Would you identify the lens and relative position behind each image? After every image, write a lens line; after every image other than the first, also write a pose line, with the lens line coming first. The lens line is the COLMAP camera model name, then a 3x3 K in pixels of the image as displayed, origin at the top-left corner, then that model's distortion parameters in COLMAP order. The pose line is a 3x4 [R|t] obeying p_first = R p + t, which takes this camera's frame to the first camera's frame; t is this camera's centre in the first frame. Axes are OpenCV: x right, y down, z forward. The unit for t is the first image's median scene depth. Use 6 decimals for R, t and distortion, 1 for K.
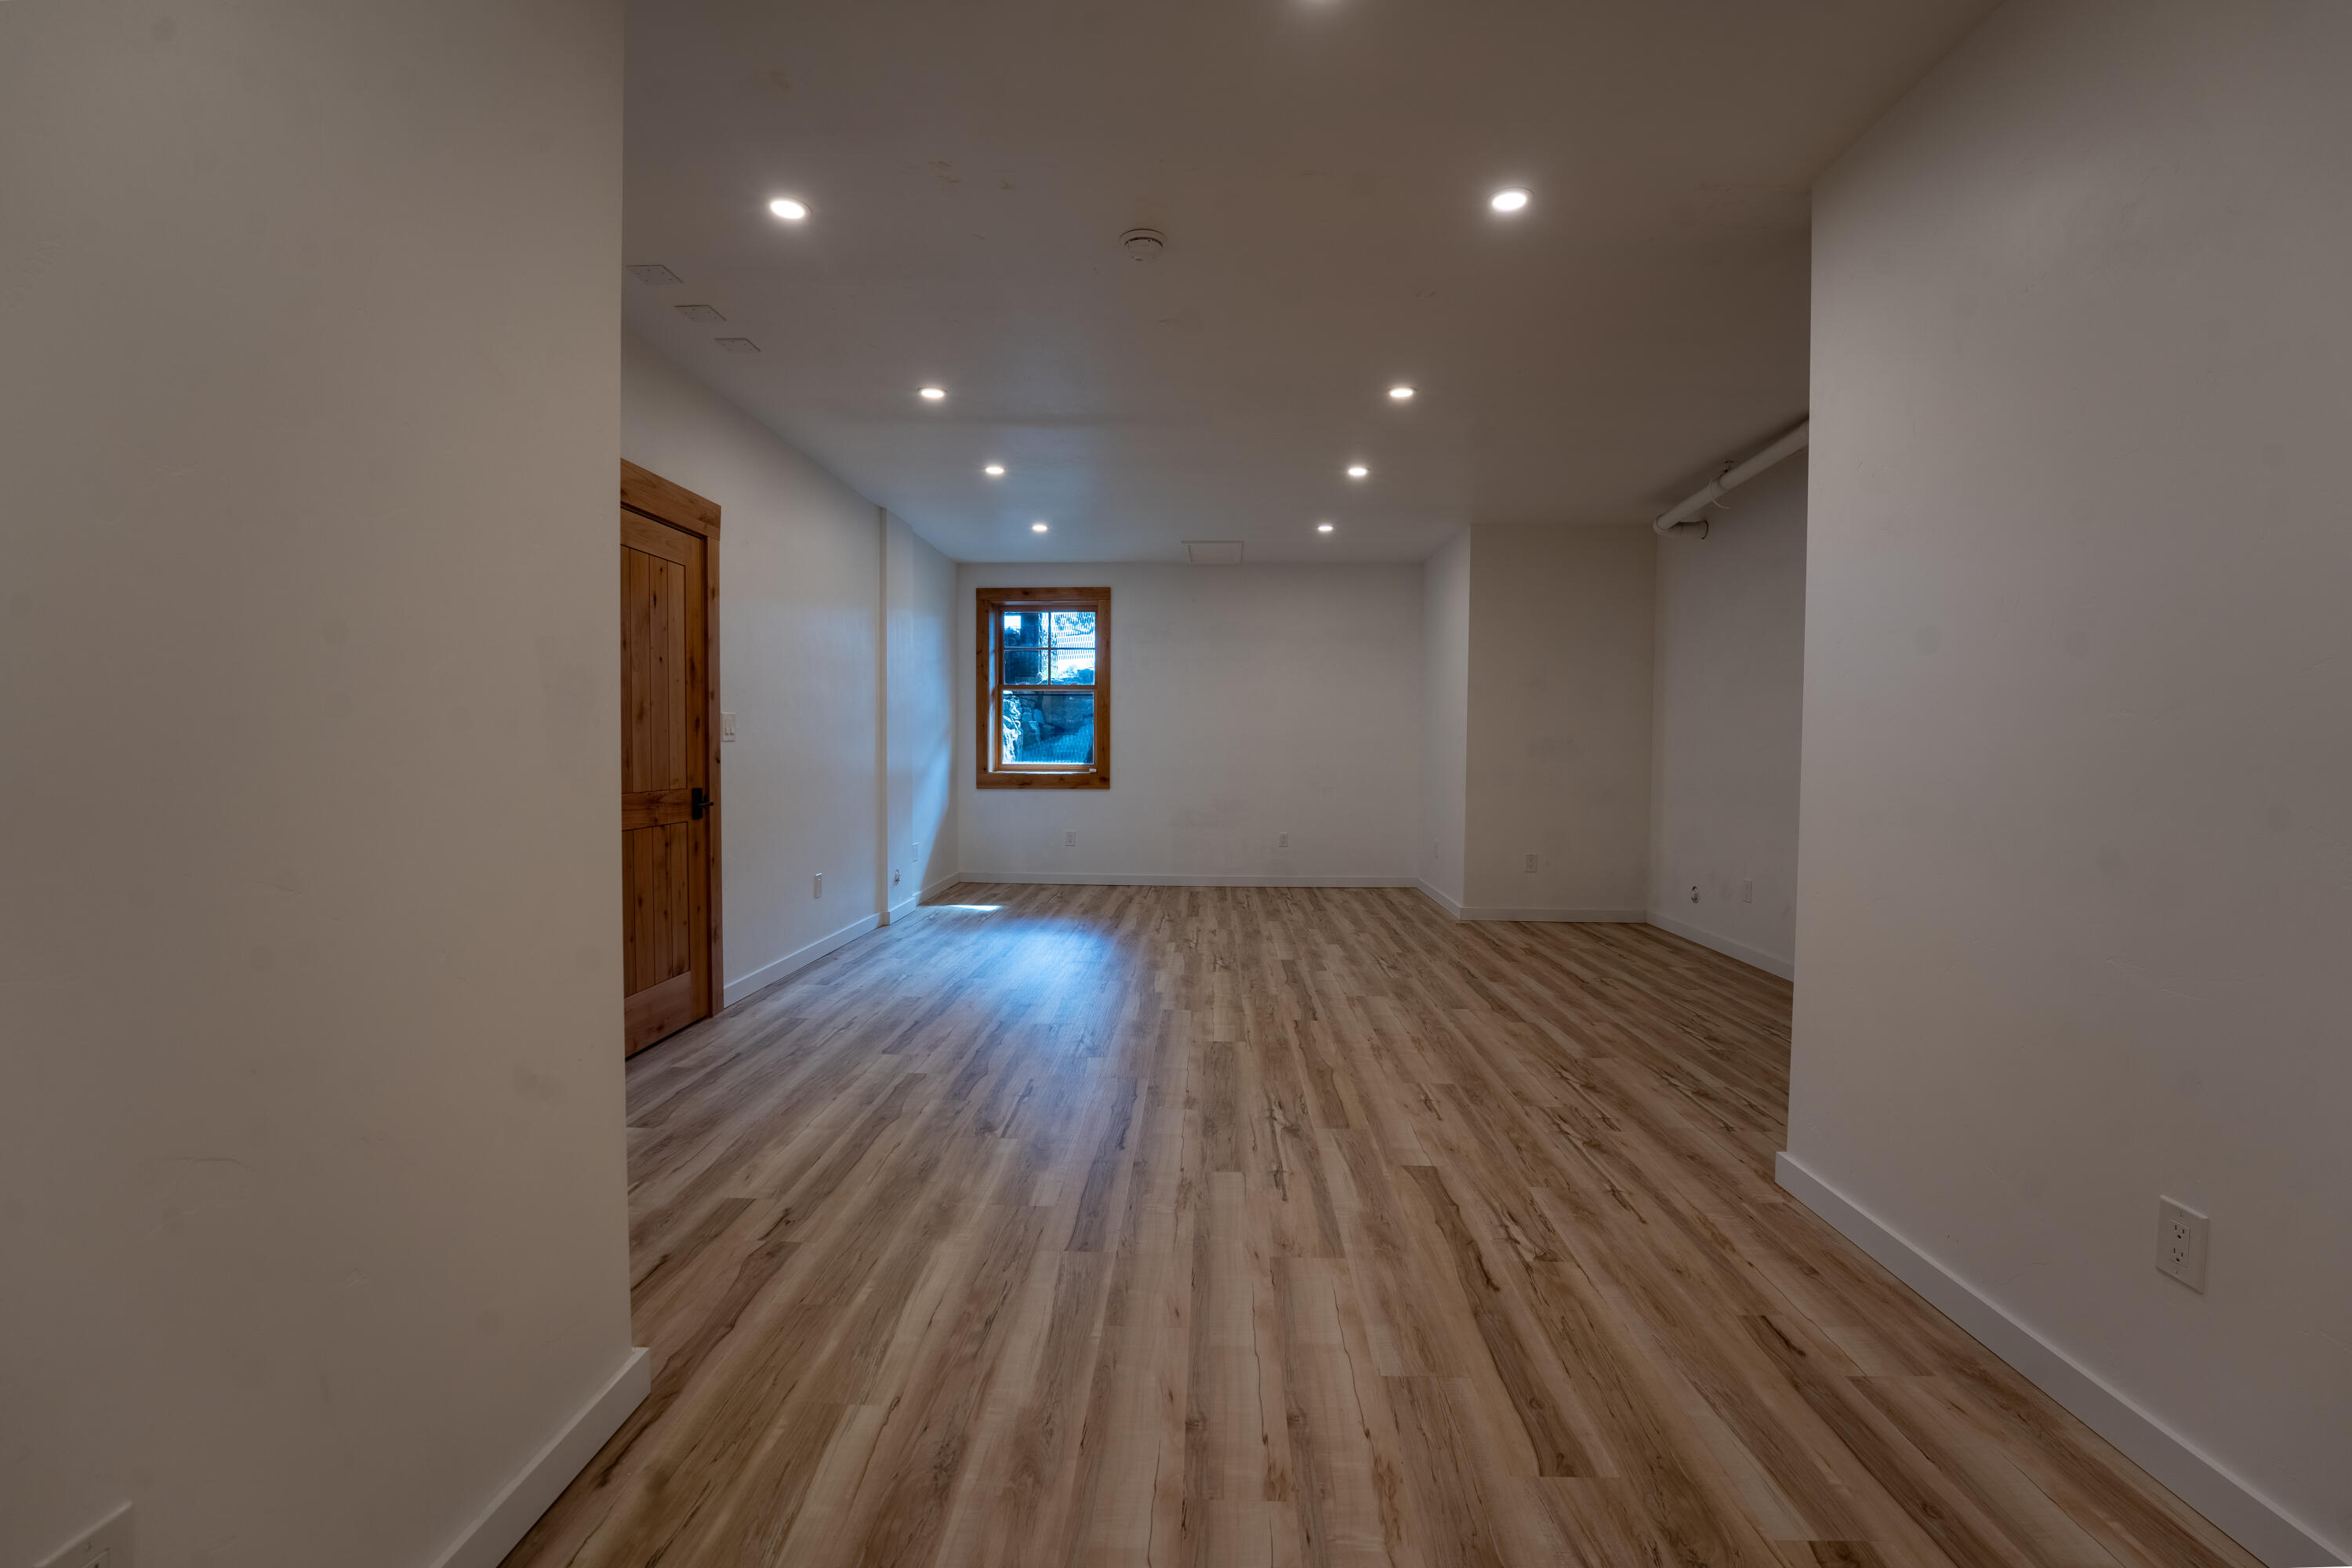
lens RADIAL K [[975.9, 0, 1176.0], [0, 975.9, 784.0], [0, 0, 1]] dist [-0.026625, -0.000126]
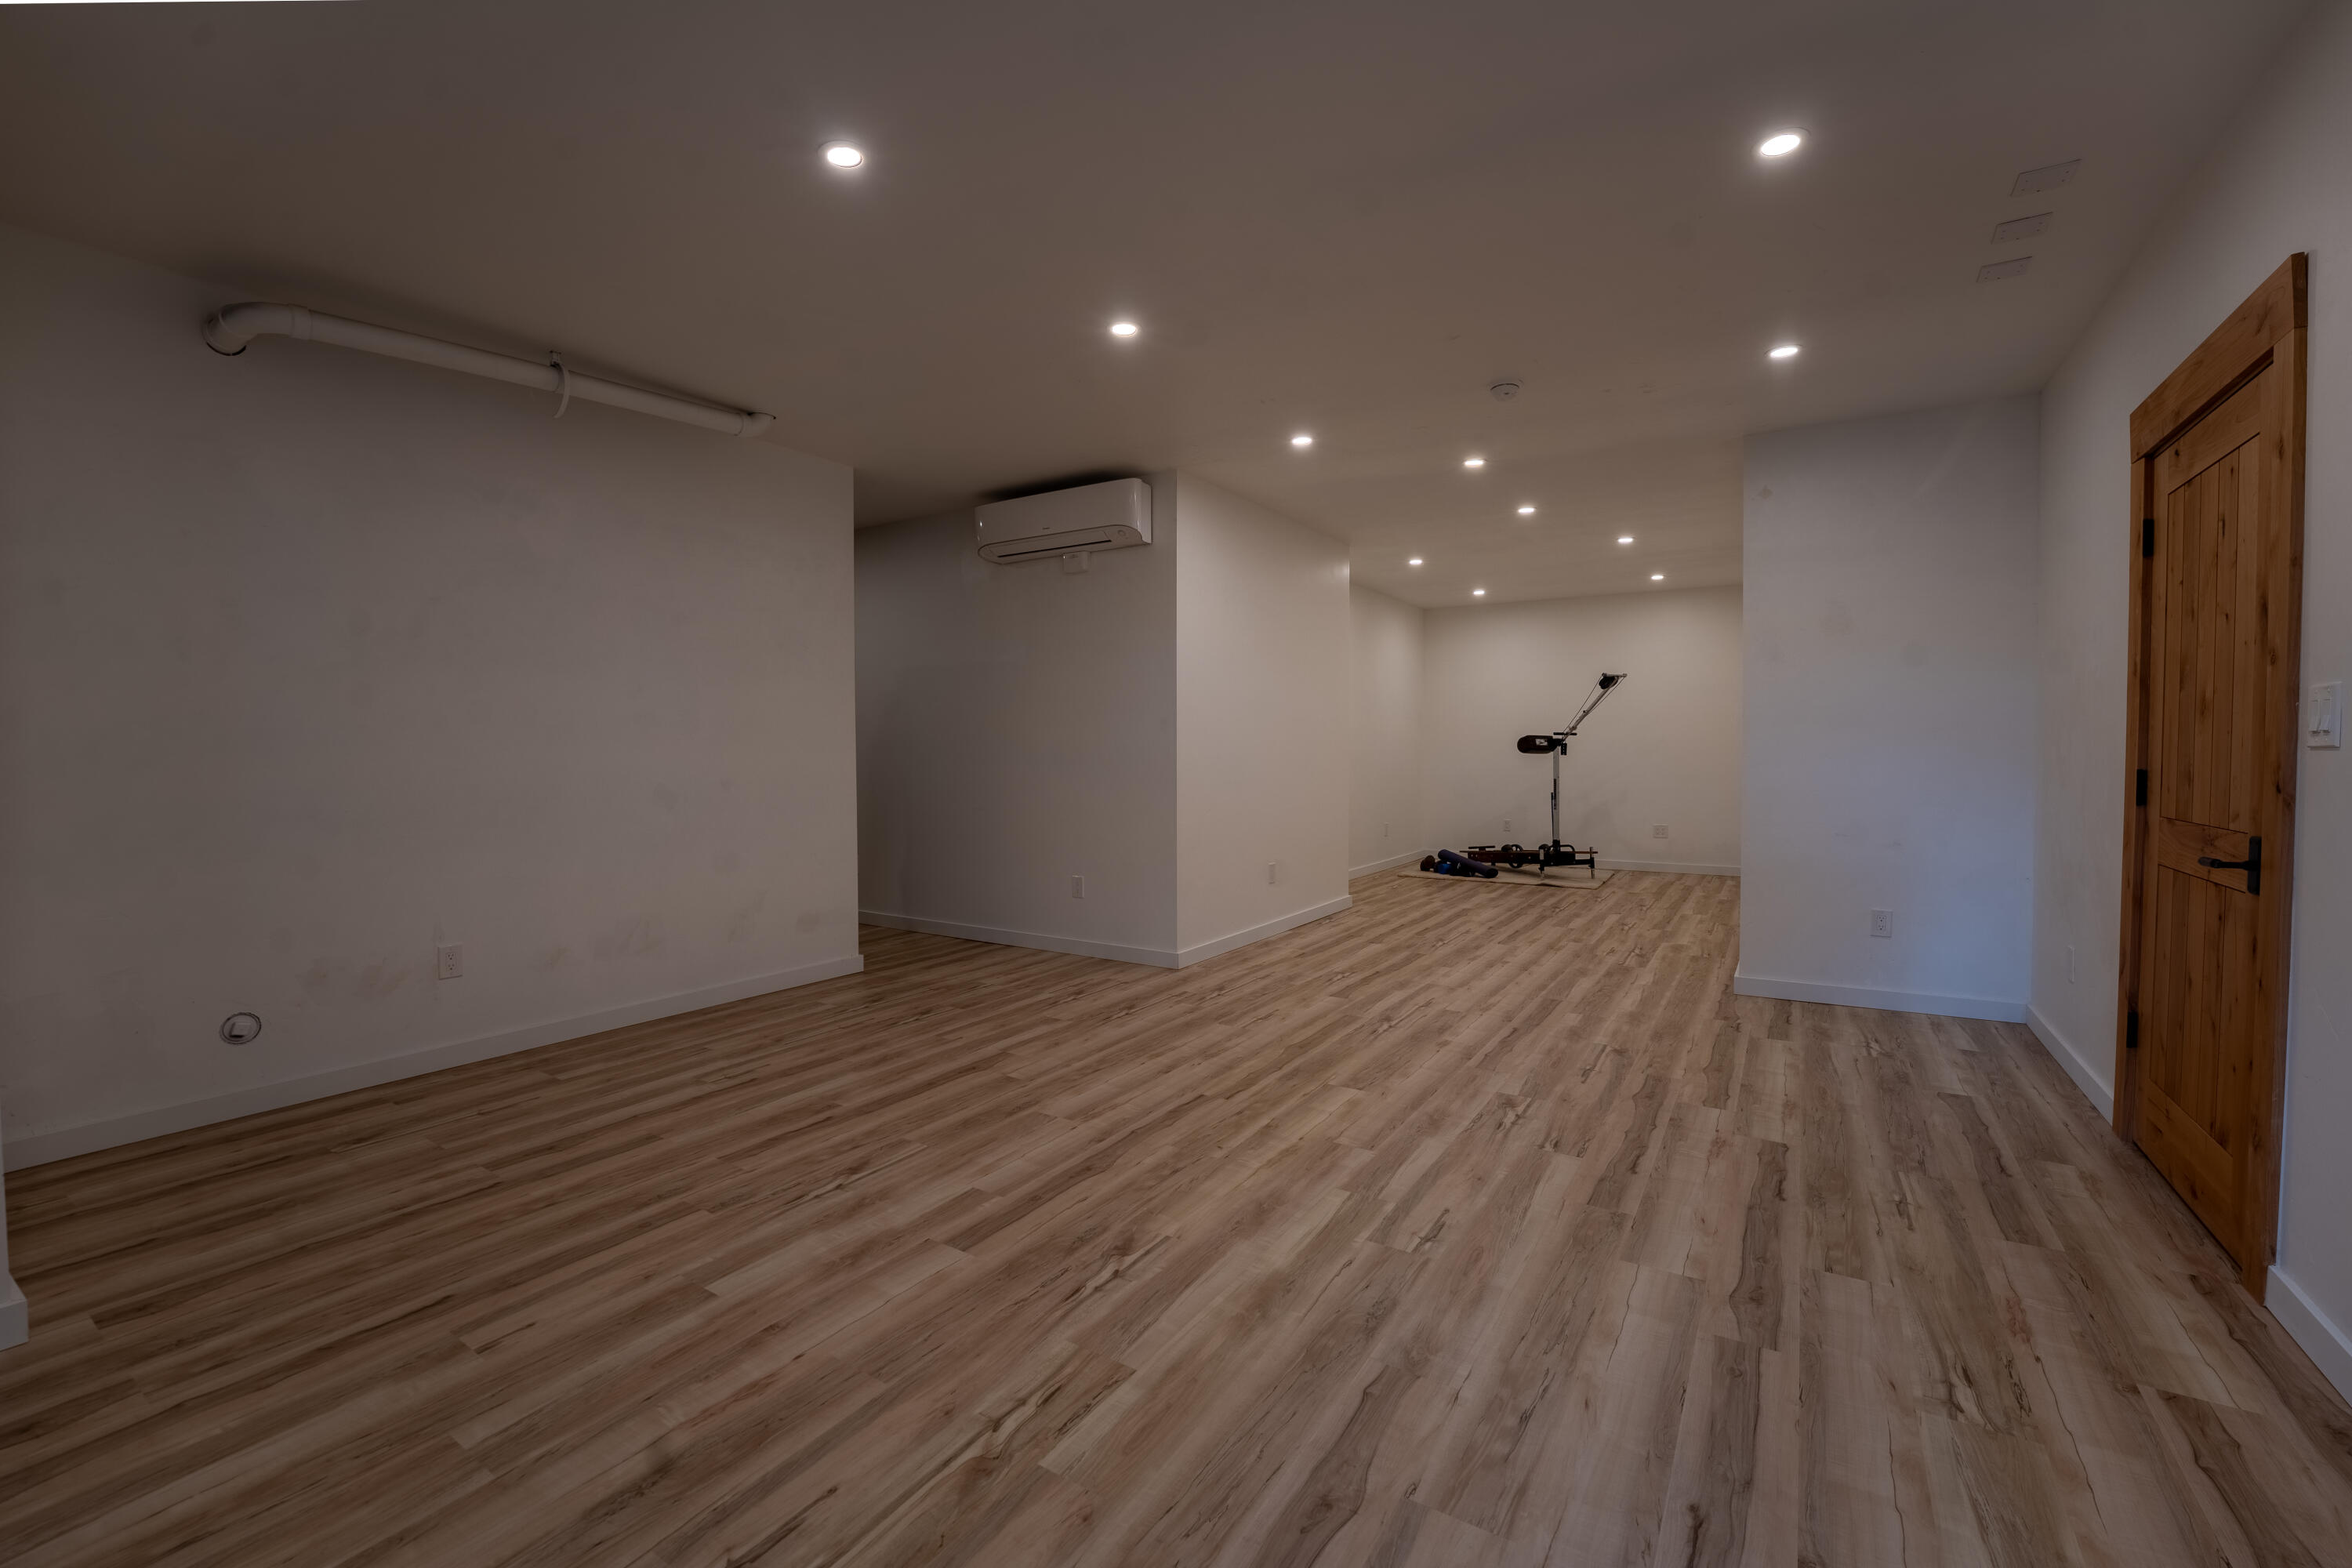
lens RADIAL K [[975.9, 0, 1176.0], [0, 975.9, 784.0], [0, 0, 1]] dist [-0.026625, -0.000126]
pose [[-0.860160, -0.023468, 0.509484, -0.296126], [0.017524, 0.996991, 0.075510, -0.088795], [-0.509723, 0.073879, -0.857161, 2.095609]]
